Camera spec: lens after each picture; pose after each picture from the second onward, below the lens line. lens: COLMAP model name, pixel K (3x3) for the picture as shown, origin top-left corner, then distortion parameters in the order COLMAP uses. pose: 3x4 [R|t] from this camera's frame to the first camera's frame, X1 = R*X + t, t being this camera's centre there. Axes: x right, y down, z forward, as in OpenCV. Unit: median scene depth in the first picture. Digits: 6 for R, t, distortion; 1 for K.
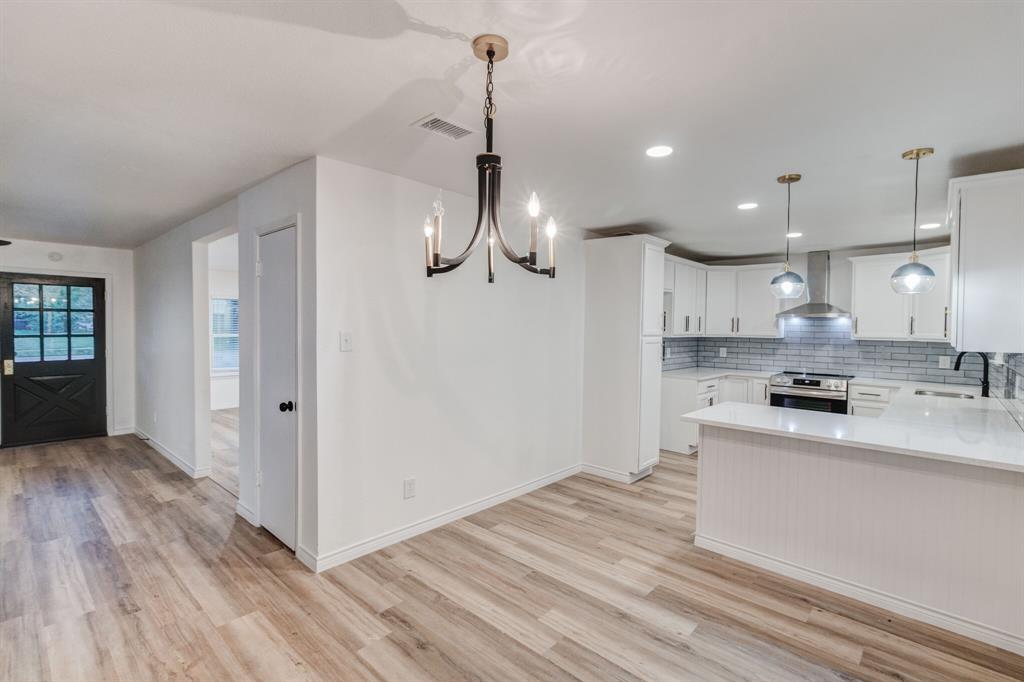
lens RADIAL K [[465.4, 0, 522.2], [0, 465.4, 340.6], [0, 0, 1]] dist [0.000902, -0.000021]
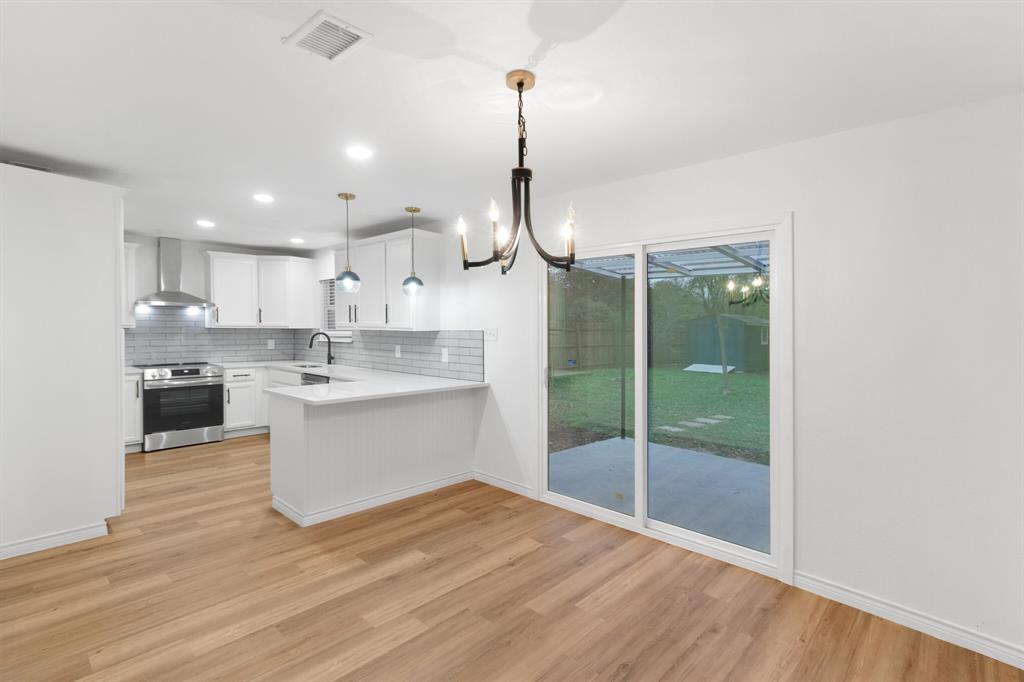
lens RADIAL K [[482.9, 0, 505.0], [0, 482.9, 325.7], [0, 0, 1]] dist [-0.001203, 0.000420]
pose [[0.036195, -0.007990, 0.999313, -0.394366], [0.024100, 0.999684, 0.007120, 0.000963], [-0.999054, 0.023826, 0.036376, 0.302706]]
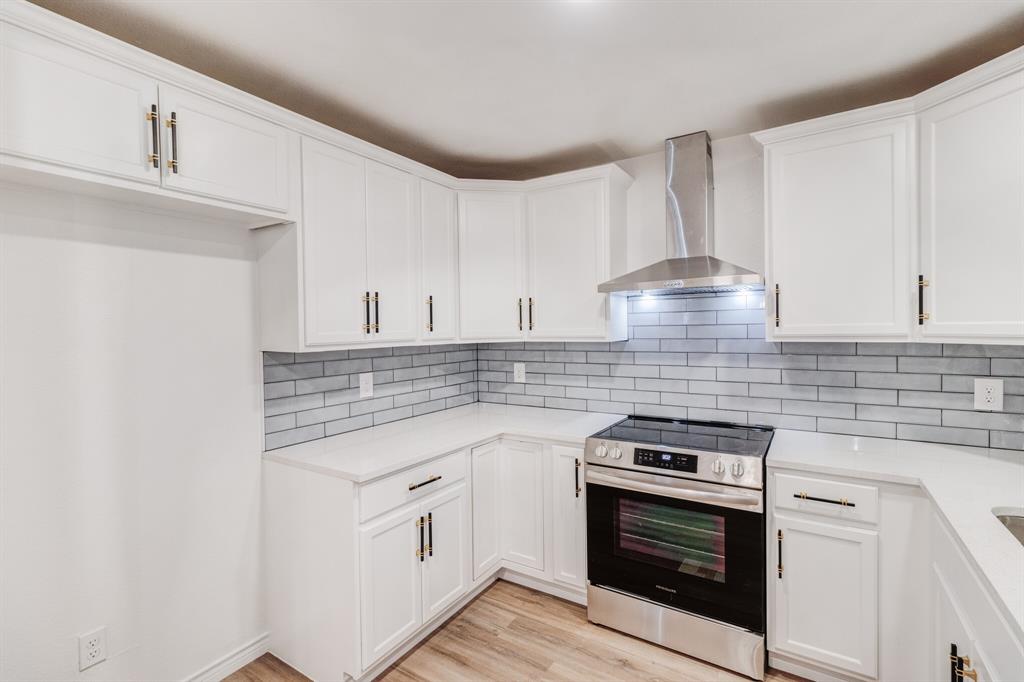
lens RADIAL K [[482.3, 0, 512.0], [0, 482.3, 341.0], [0, 0, 1]] dist [-0.002051, -0.000060]
pose [[0.986081, -0.034131, 0.162725, 0.447935], [0.034055, 0.999415, 0.003254, -0.012406], [-0.162741, 0.002333, 0.986666, 0.662101]]
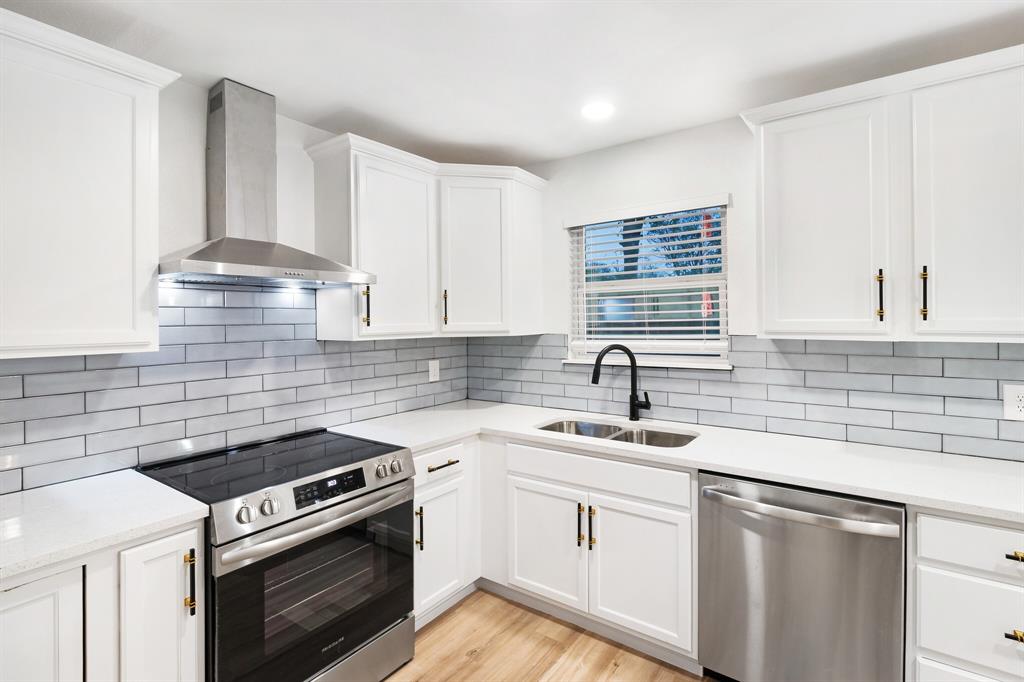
lens RADIAL K [[478.3, 0, 513.6], [0, 478.3, 315.9], [0, 0, 1]] dist [0.005058, 0.000321]
pose [[-0.102930, -0.000963, 0.994688, 0.293789], [0.040767, 0.999155, 0.005186, -0.021318], [-0.993853, 0.041085, -0.102803, 0.947840]]
